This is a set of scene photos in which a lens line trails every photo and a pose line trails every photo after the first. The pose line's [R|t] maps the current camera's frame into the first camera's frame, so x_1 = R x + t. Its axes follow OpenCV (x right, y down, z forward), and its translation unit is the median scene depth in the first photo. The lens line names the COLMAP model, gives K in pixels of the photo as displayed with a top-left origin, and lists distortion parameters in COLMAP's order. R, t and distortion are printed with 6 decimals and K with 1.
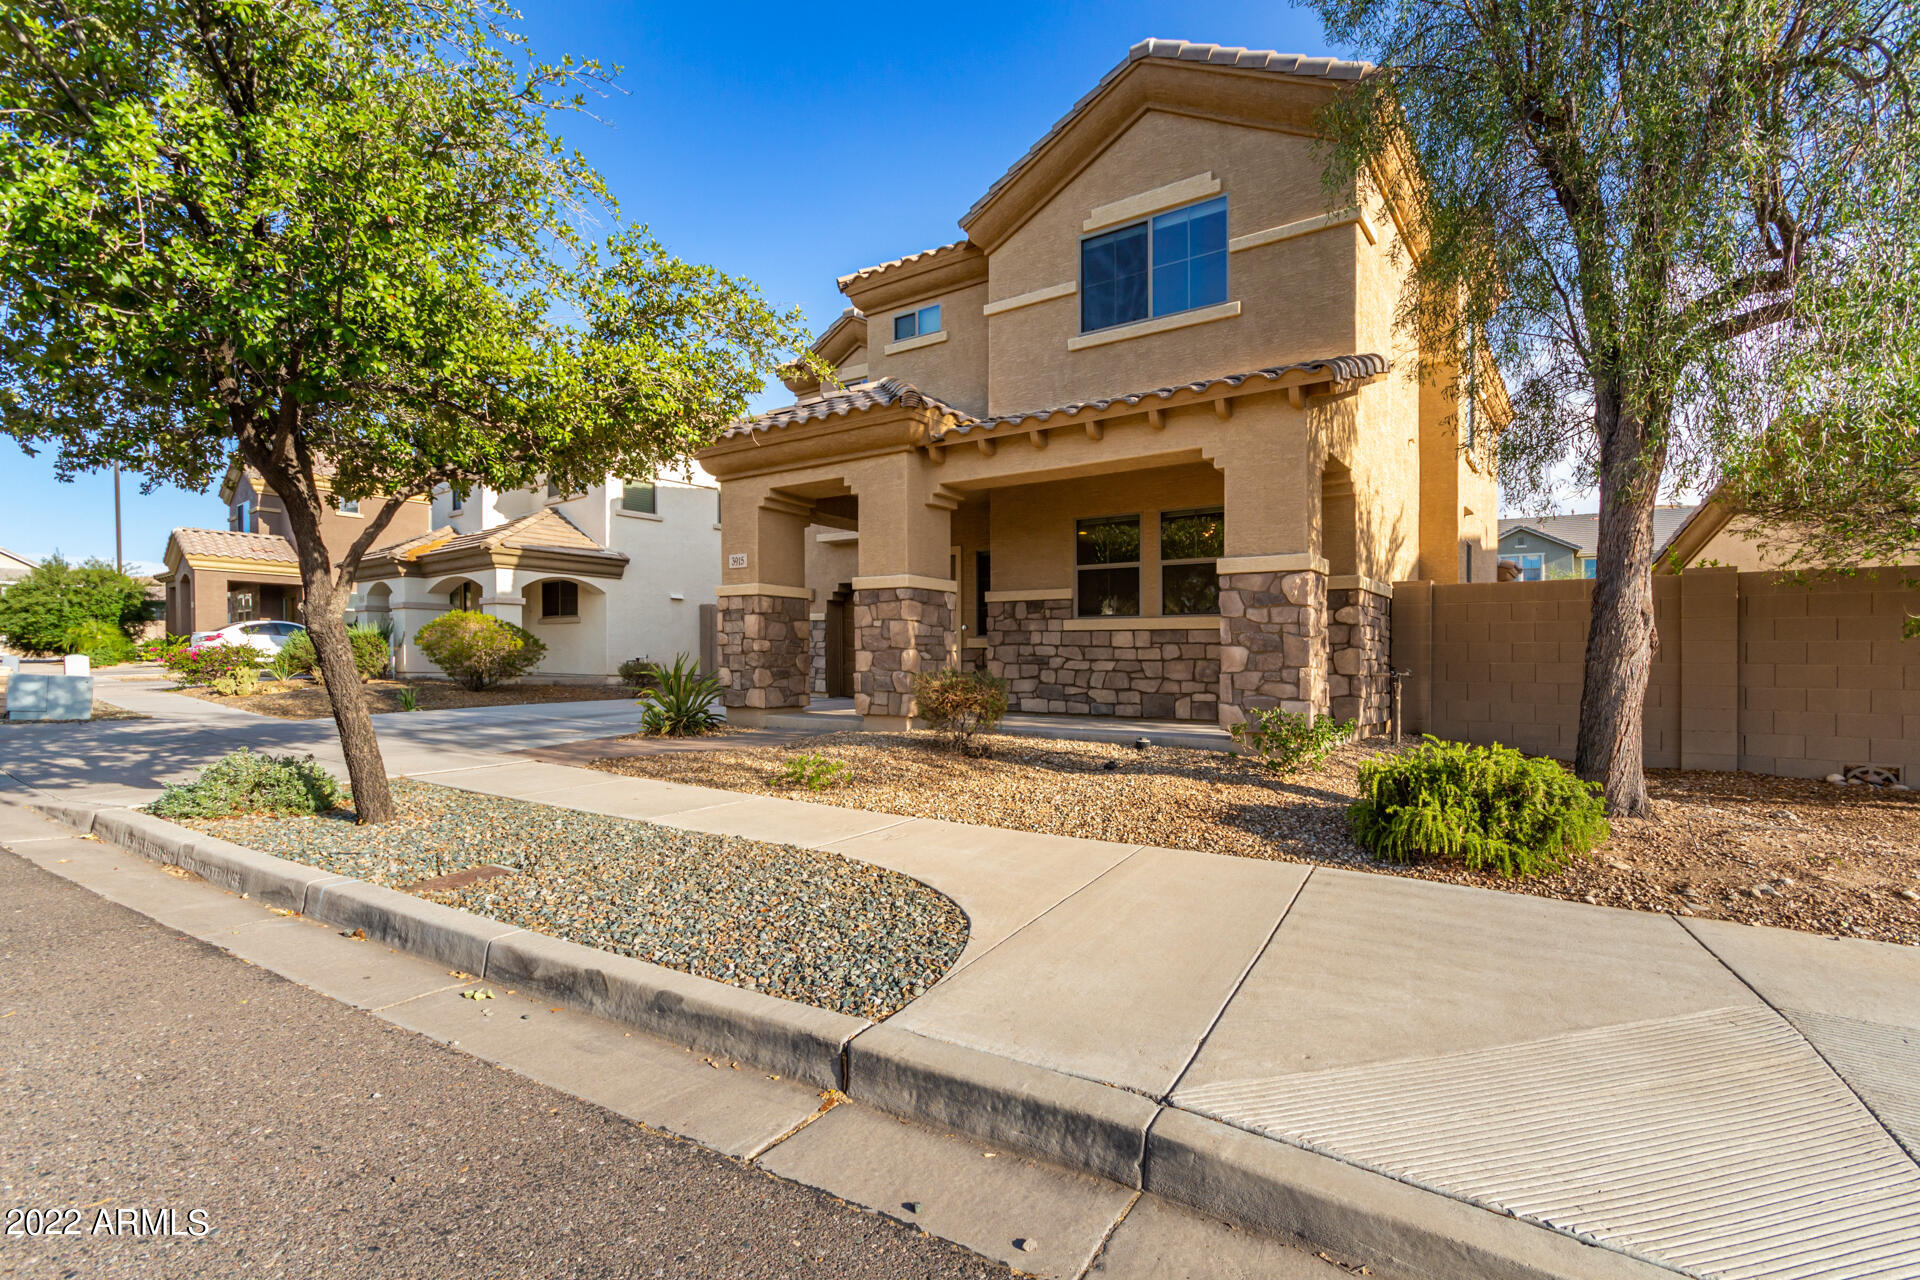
lens RADIAL K [[889.9, 0, 971.3], [0, 889.9, 660.5], [0, 0, 1]] dist [0.007065, 0.000508]
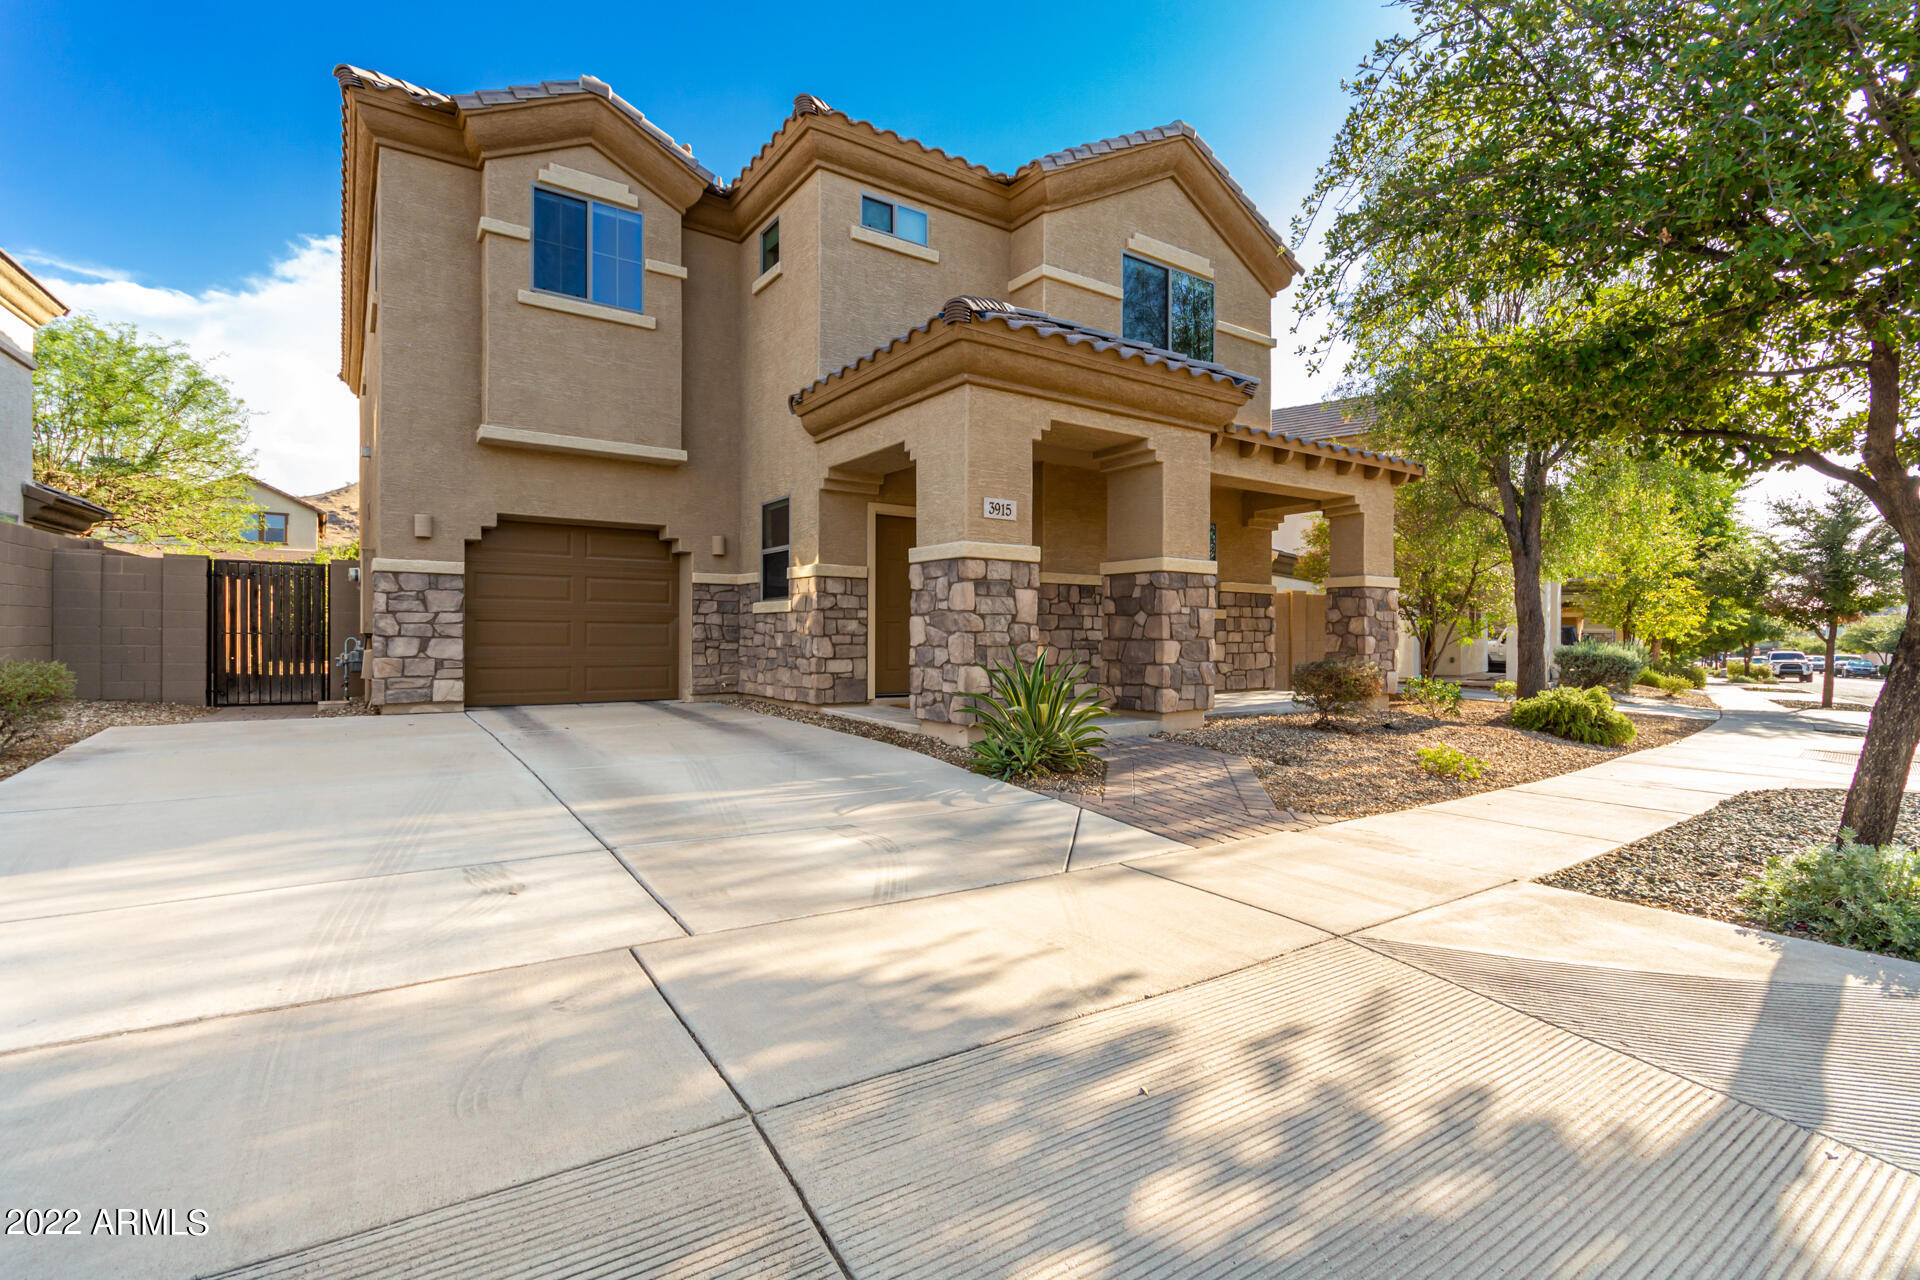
lens RADIAL K [[862.7, 0, 961.9], [0, 862.7, 621.2], [0, 0, 1]] dist [0.000485, 0.000076]
pose [[0.352146, 0.005061, 0.935931, -0.945282], [-0.004587, 0.999983, -0.003681, -0.024538], [-0.935934, -0.002997, 0.352163, 0.841933]]
